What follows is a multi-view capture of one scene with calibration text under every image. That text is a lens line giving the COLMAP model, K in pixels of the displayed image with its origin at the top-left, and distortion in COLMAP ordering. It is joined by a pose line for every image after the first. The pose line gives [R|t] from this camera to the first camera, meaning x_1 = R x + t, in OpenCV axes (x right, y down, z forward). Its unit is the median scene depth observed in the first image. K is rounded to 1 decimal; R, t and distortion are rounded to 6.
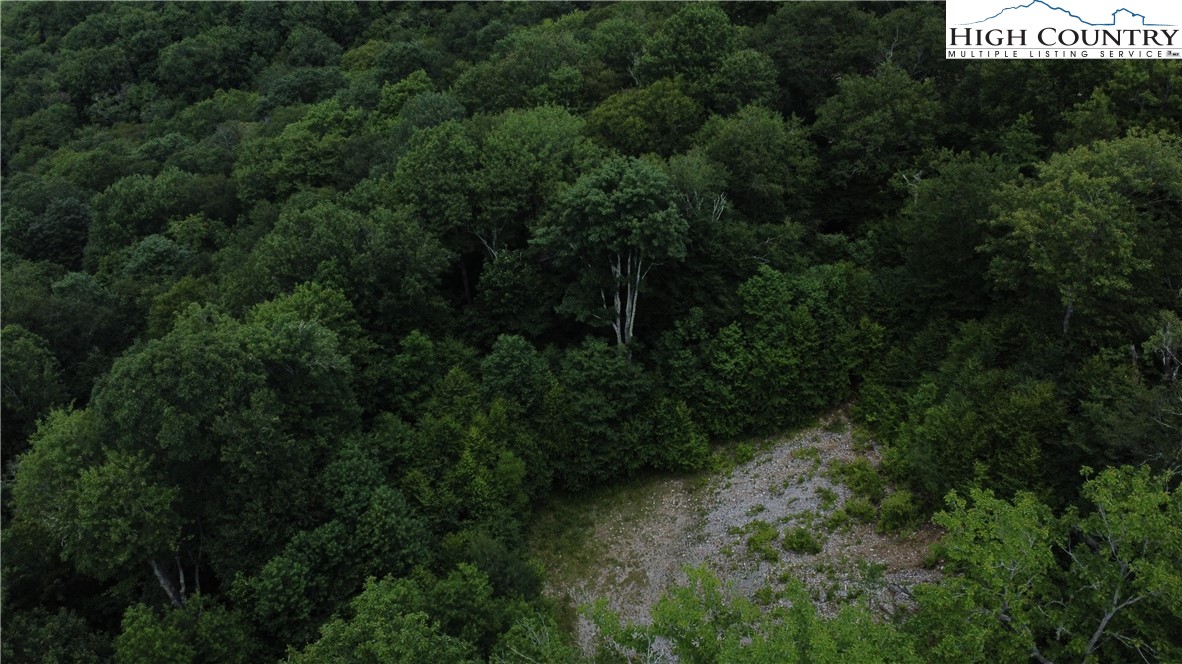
lens RADIAL K [[880.3, 0, 587.3], [0, 880.3, 331.5], [0, 0, 1]] dist [0.001557, 0.000880]
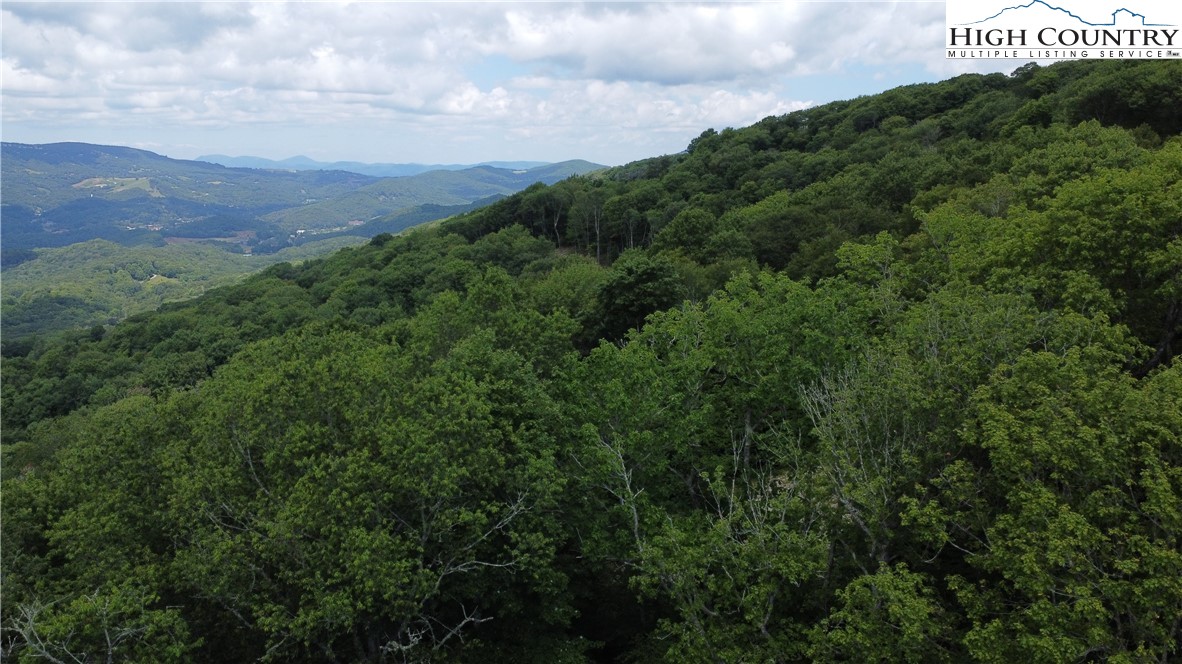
lens RADIAL K [[888.0, 0, 591.3], [0, 888.0, 328.1], [0, 0, 1]] dist [-0.001652, -0.000763]
pose [[0.999879, -0.011876, -0.010016, -0.006040], [0.006612, 0.908728, -0.417337, 0.135858], [0.014058, 0.417221, 0.908696, -0.063118]]
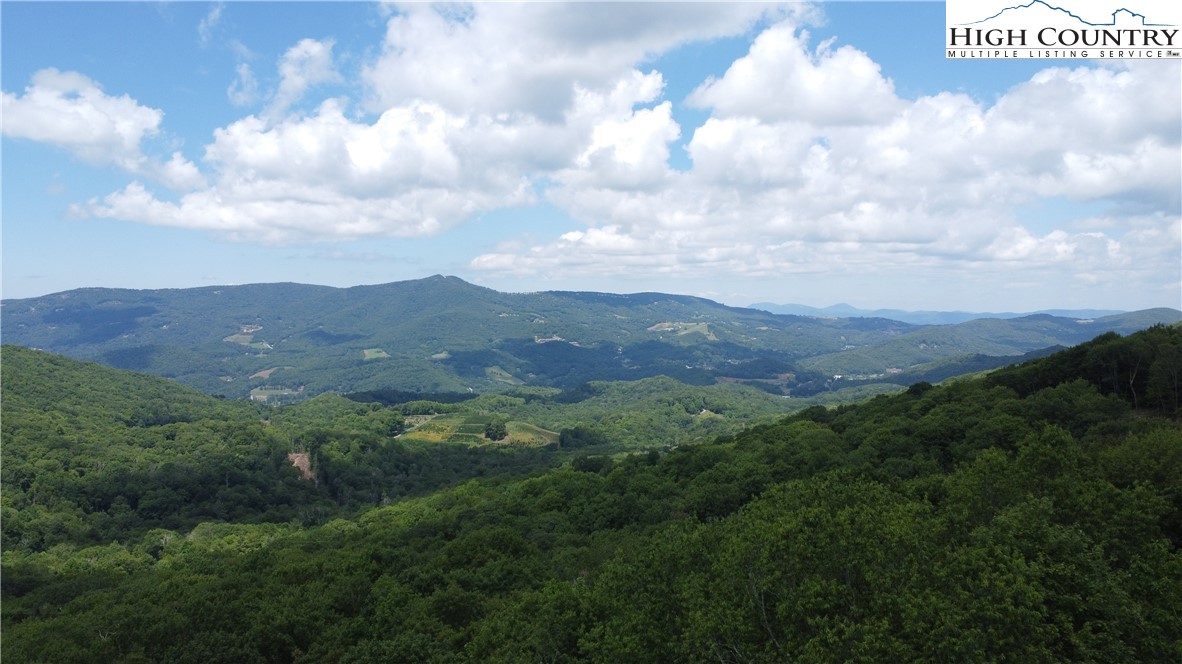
lens RADIAL K [[888.0, 0, 591.3], [0, 888.0, 328.1], [0, 0, 1]] dist [-0.001652, -0.000763]
pose [[0.828325, 0.000962, -0.560247, -0.007849], [-0.316567, 0.825861, -0.466625, 0.131992], [0.462238, 0.563872, 0.684386, -0.055519]]
